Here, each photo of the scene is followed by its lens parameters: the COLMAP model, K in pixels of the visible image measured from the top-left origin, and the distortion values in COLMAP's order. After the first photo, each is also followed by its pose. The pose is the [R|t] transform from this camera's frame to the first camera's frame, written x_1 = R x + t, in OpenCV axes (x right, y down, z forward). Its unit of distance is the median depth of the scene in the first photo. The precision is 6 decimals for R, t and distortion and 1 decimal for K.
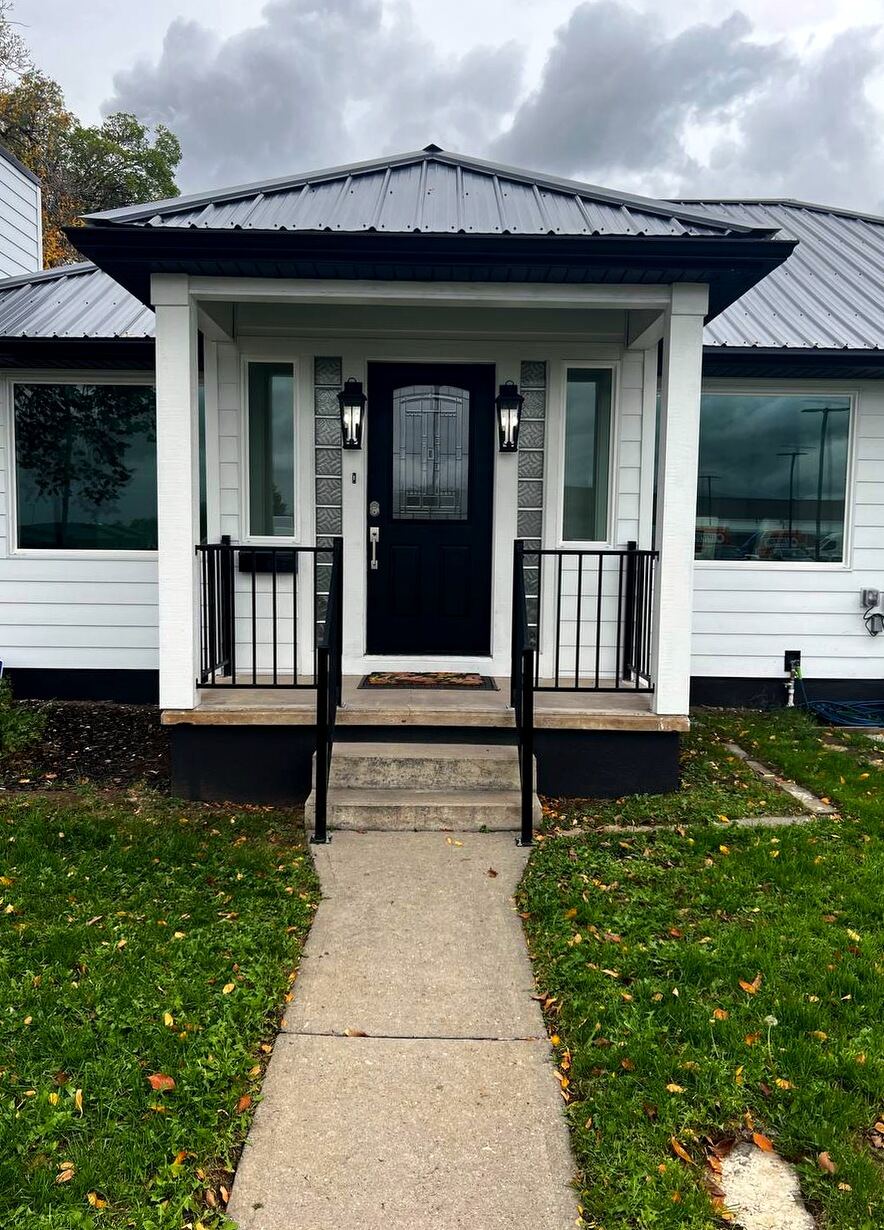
lens RADIAL K [[1013.9, 0, 442.0], [0, 1013.9, 615.0], [0, 0, 1]] dist [0.119362, -0.176043]
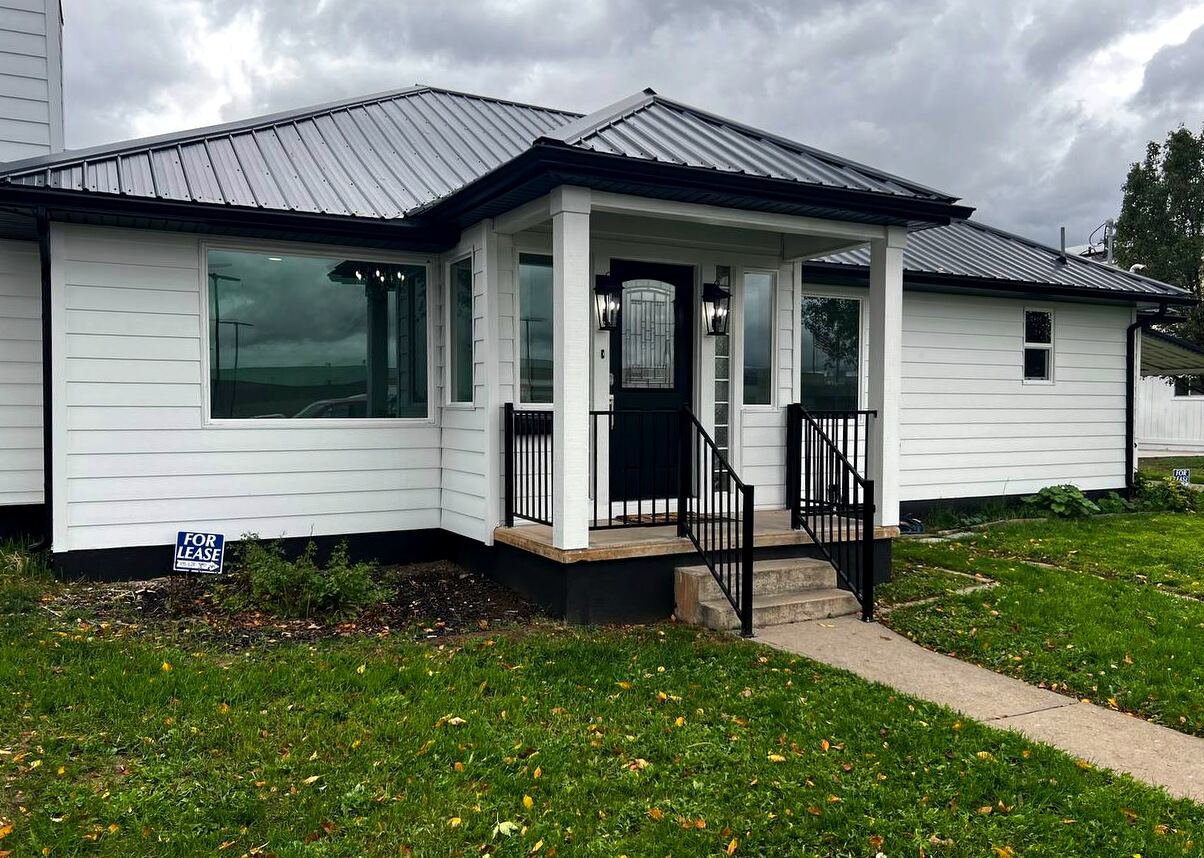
lens RADIAL K [[992.4, 0, 676.2], [0, 992.4, 437.2], [0, 0, 1]] dist [0.119362, -0.176043]
pose [[0.871947, -0.025710, 0.488925, -0.590805], [0.045772, 0.998527, -0.029122, 0.001049], [-0.487456, 0.047772, 0.871839, -0.054299]]
